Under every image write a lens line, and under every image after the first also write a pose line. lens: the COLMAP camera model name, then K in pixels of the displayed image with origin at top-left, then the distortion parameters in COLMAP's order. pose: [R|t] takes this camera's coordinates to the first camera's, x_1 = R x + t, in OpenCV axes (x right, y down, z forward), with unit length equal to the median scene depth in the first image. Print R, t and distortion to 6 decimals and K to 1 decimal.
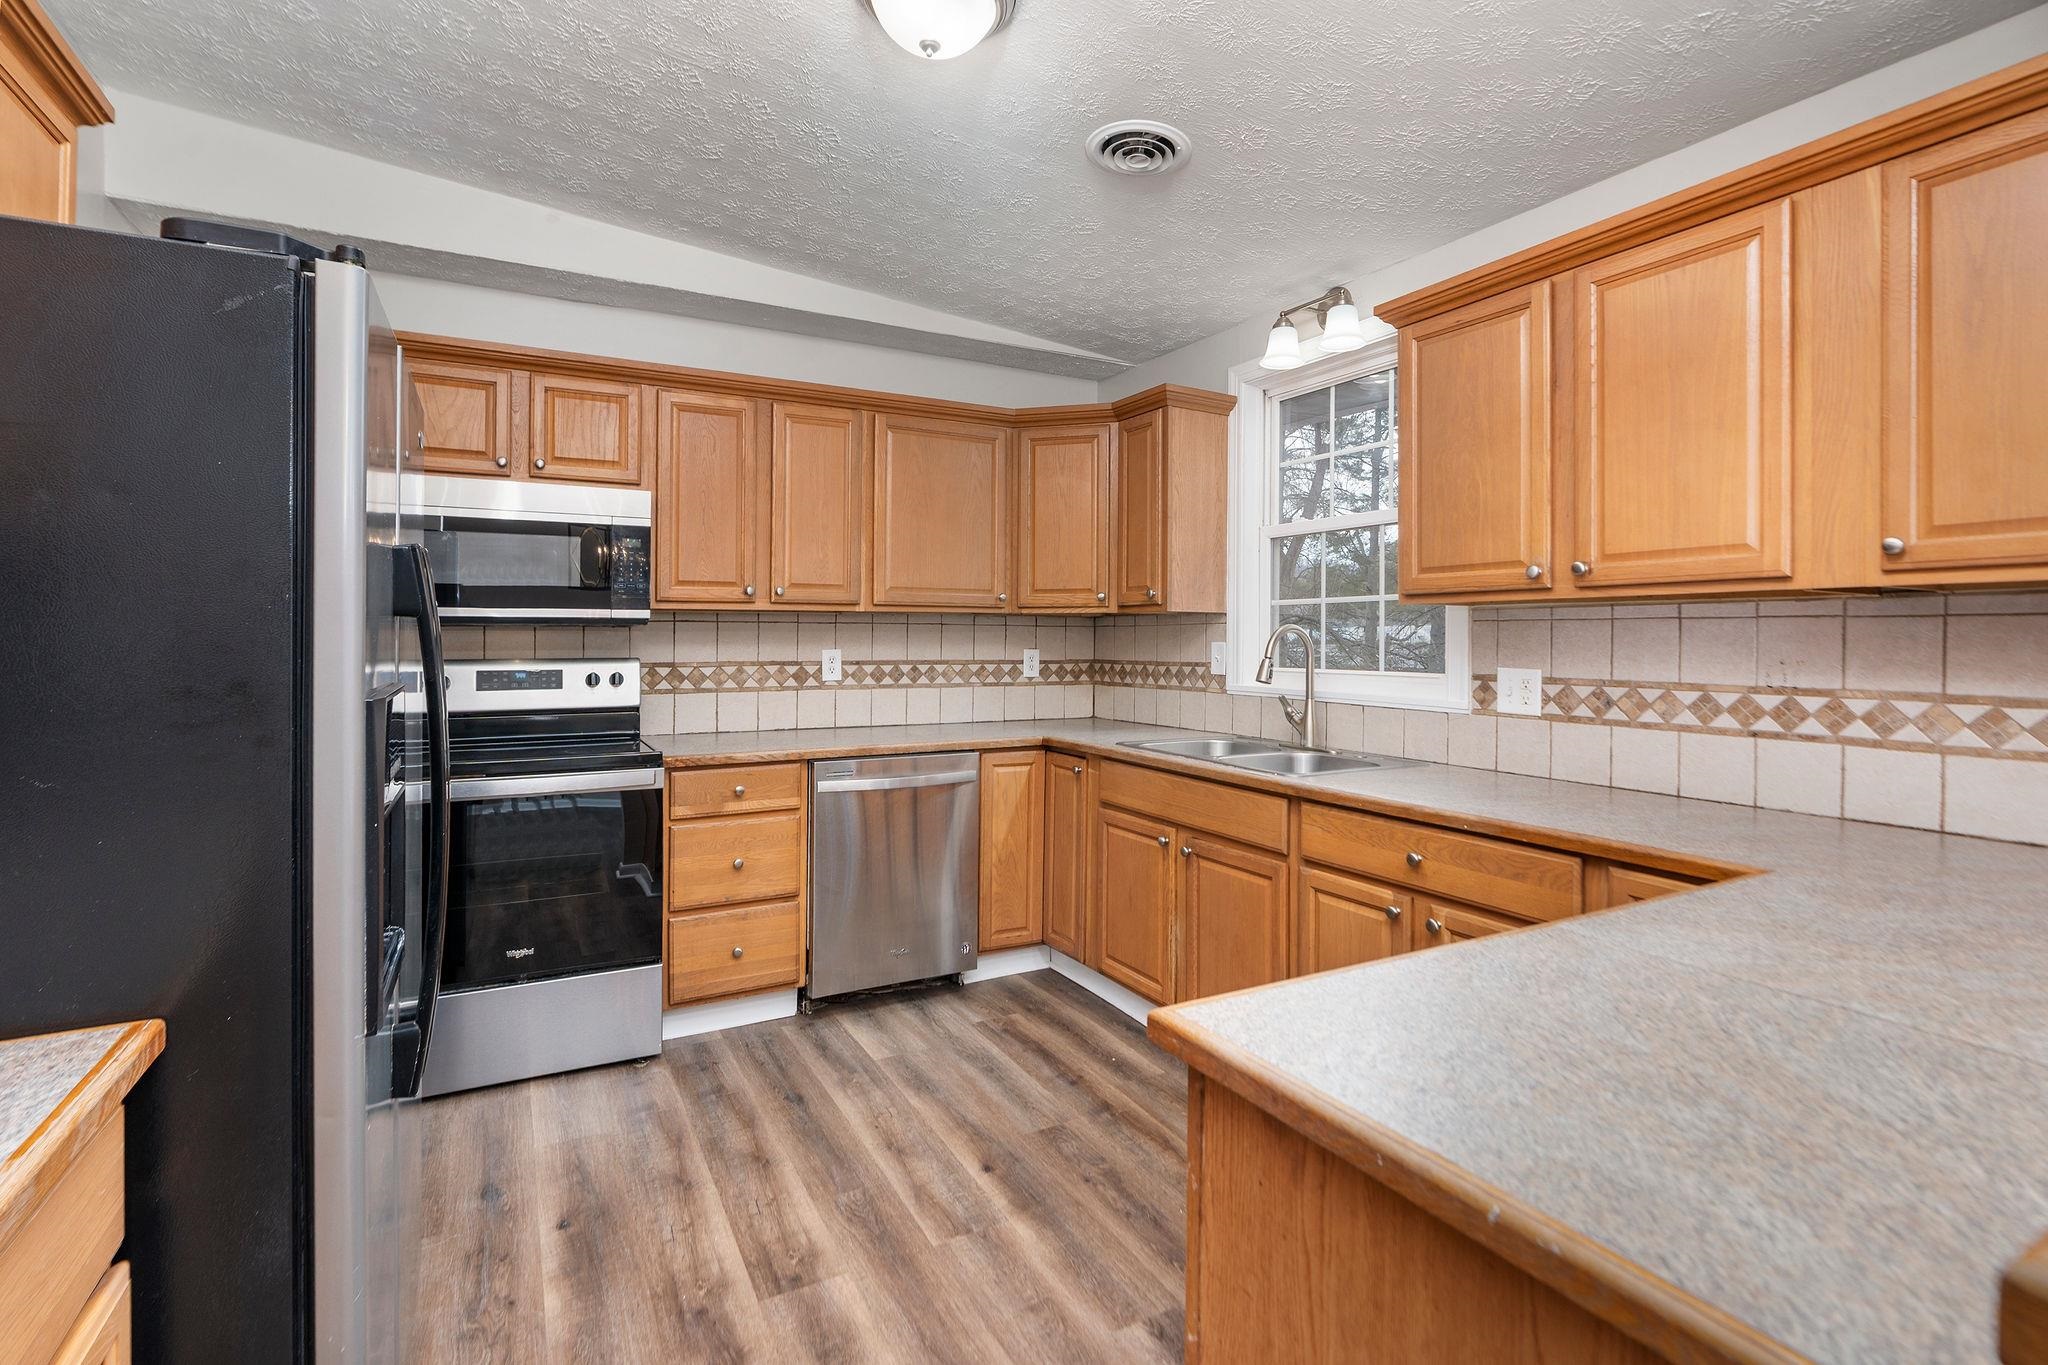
lens RADIAL K [[963.2, 0, 1006.2], [0, 963.2, 630.0], [0, 0, 1]] dist [-0.001247, -0.000044]
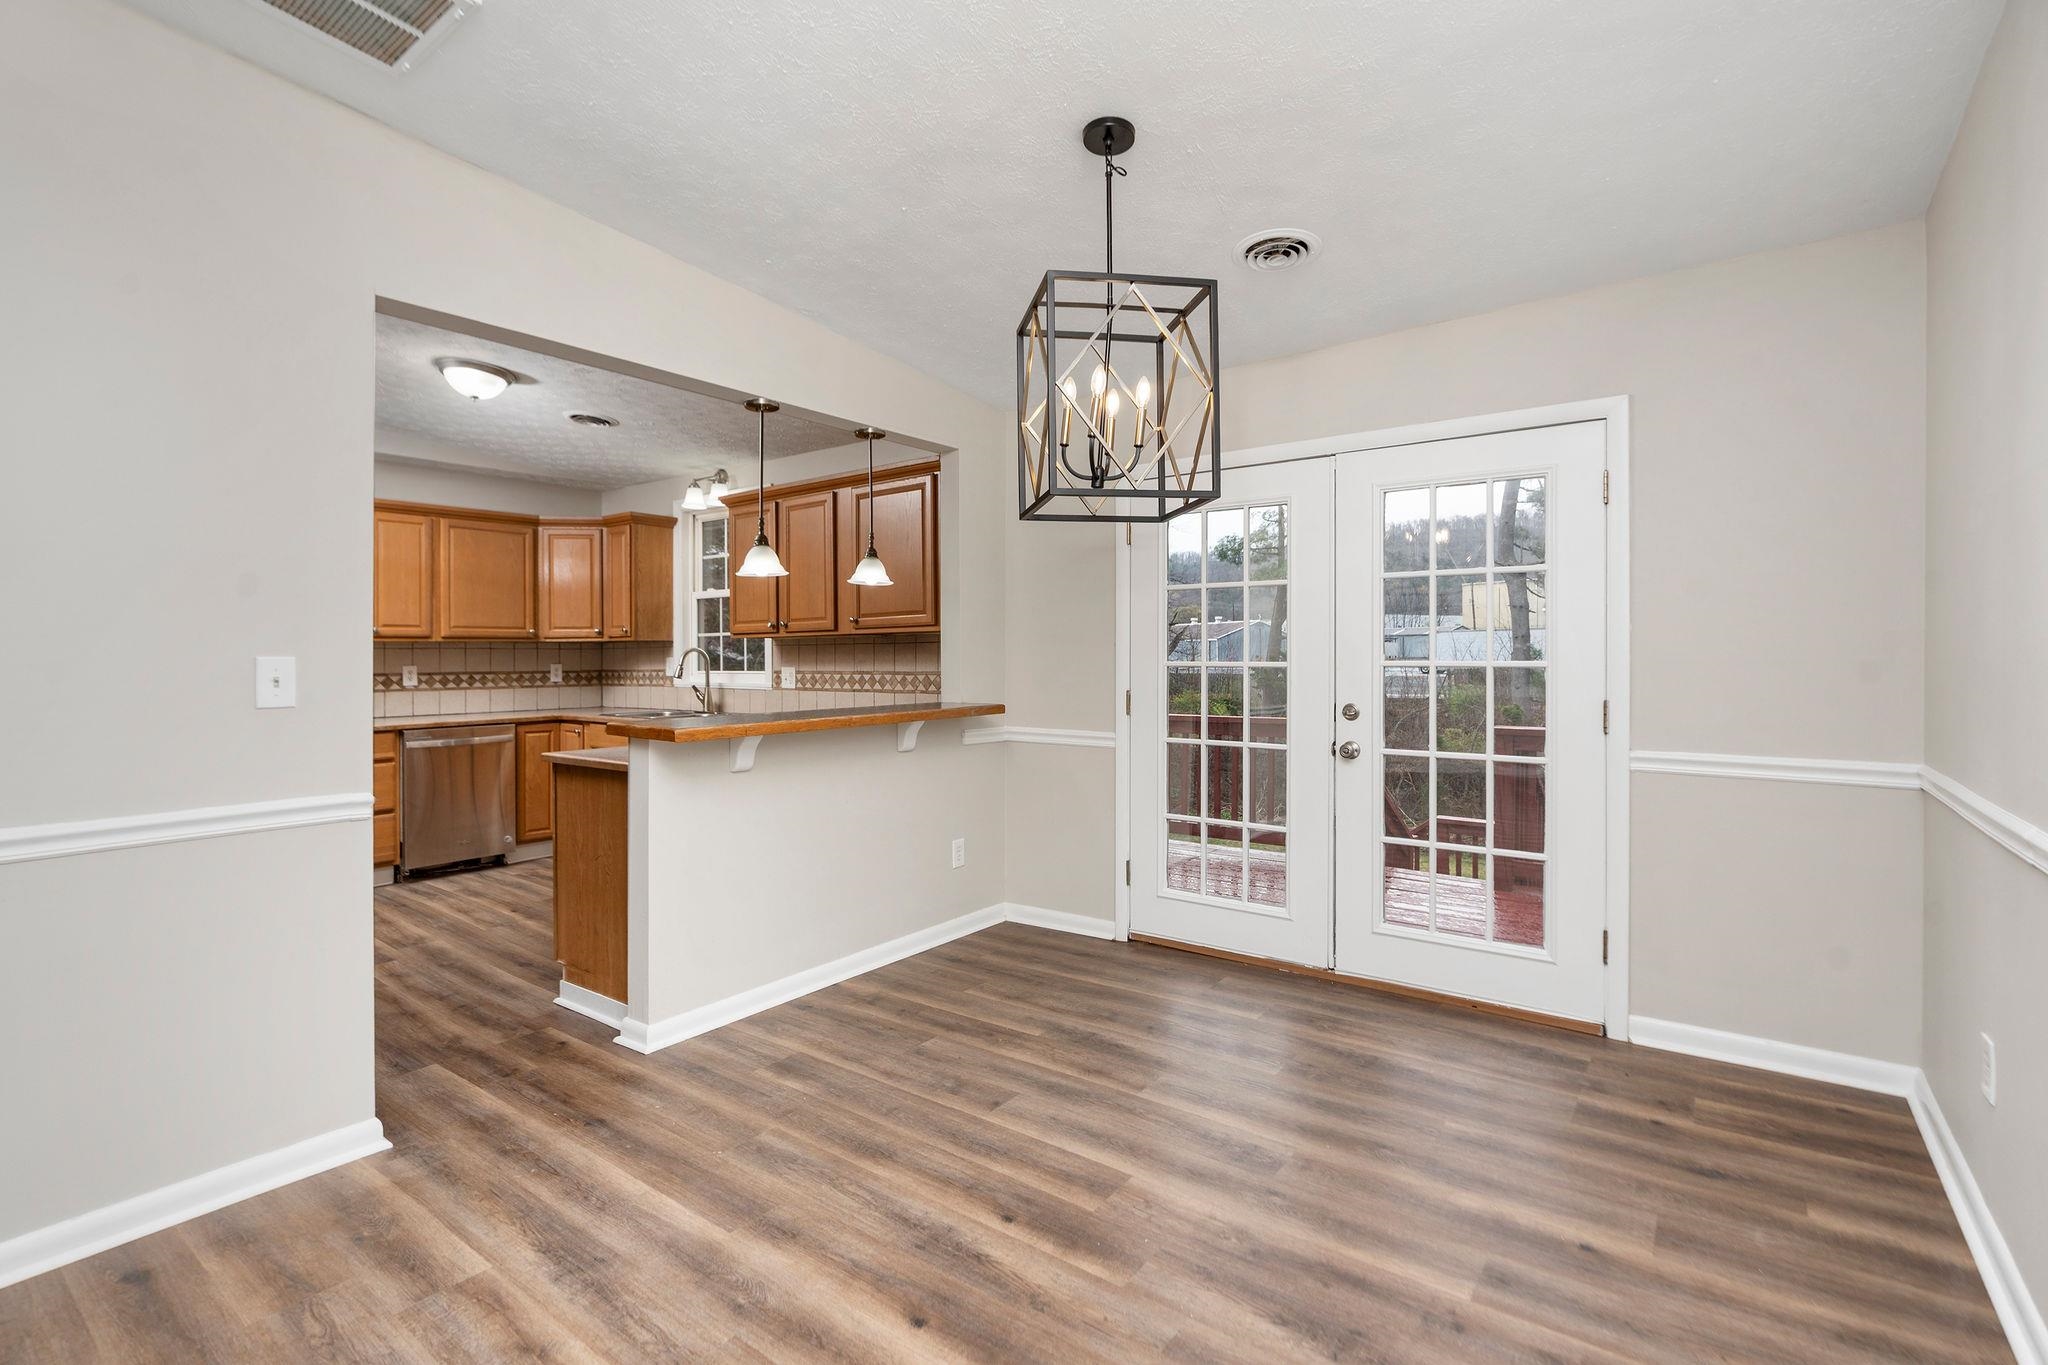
lens RADIAL K [[950.8, 0, 1012.8], [0, 950.8, 656.2], [0, 0, 1]] dist [-0.003829, 0.000481]
pose [[0.911809, -0.010973, 0.410468, 0.091502], [0.008361, 0.999932, 0.008159, 0.001511], [-0.410529, -0.004008, 0.911839, -0.945531]]
